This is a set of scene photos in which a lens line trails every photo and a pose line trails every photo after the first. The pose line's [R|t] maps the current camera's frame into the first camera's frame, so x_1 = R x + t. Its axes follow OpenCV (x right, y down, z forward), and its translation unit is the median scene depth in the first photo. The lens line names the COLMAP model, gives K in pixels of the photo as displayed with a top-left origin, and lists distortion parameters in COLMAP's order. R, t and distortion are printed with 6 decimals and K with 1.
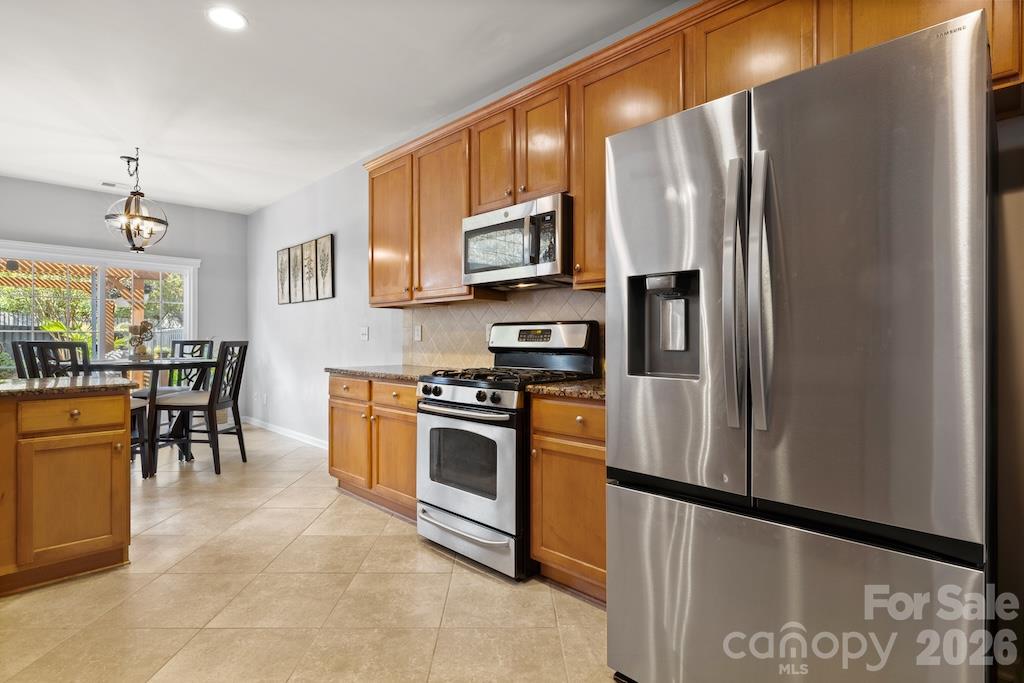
lens RADIAL K [[509.8, 0, 515.9], [0, 509.8, 340.3], [0, 0, 1]] dist [0.000460, 0.000544]
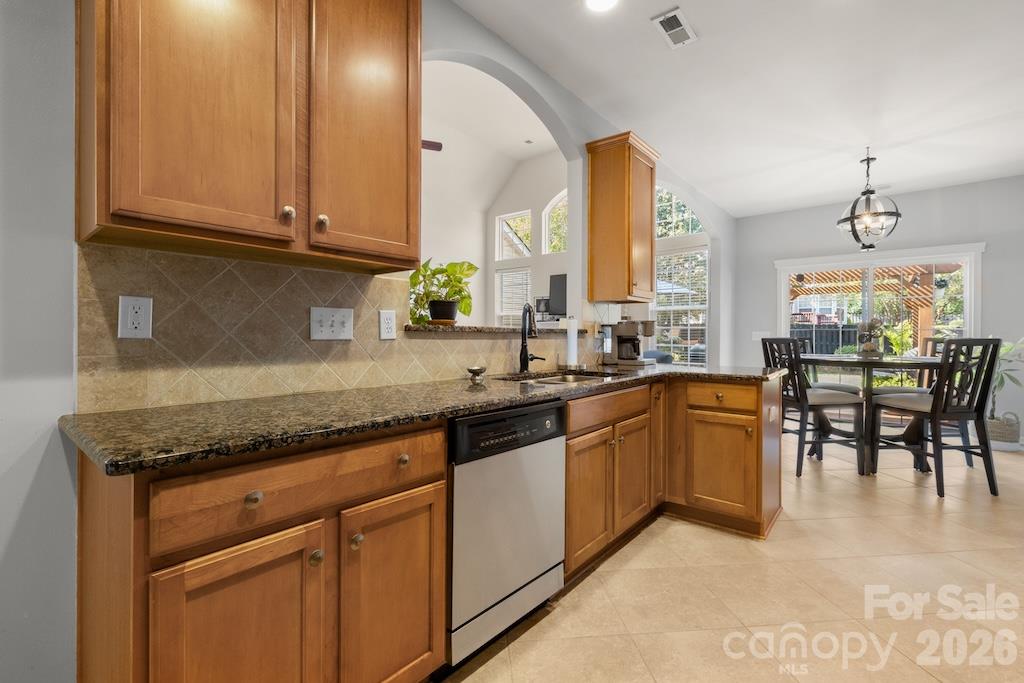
lens RADIAL K [[464.5, 0, 506.3], [0, 464.5, 335.5], [0, 0, 1]] dist [-0.002935, -0.000268]
pose [[0.081489, 0.000499, -0.996674, 0.137356], [-0.005222, 0.999986, 0.000073, -0.000005], [0.996661, 0.005198, 0.081491, 0.253886]]
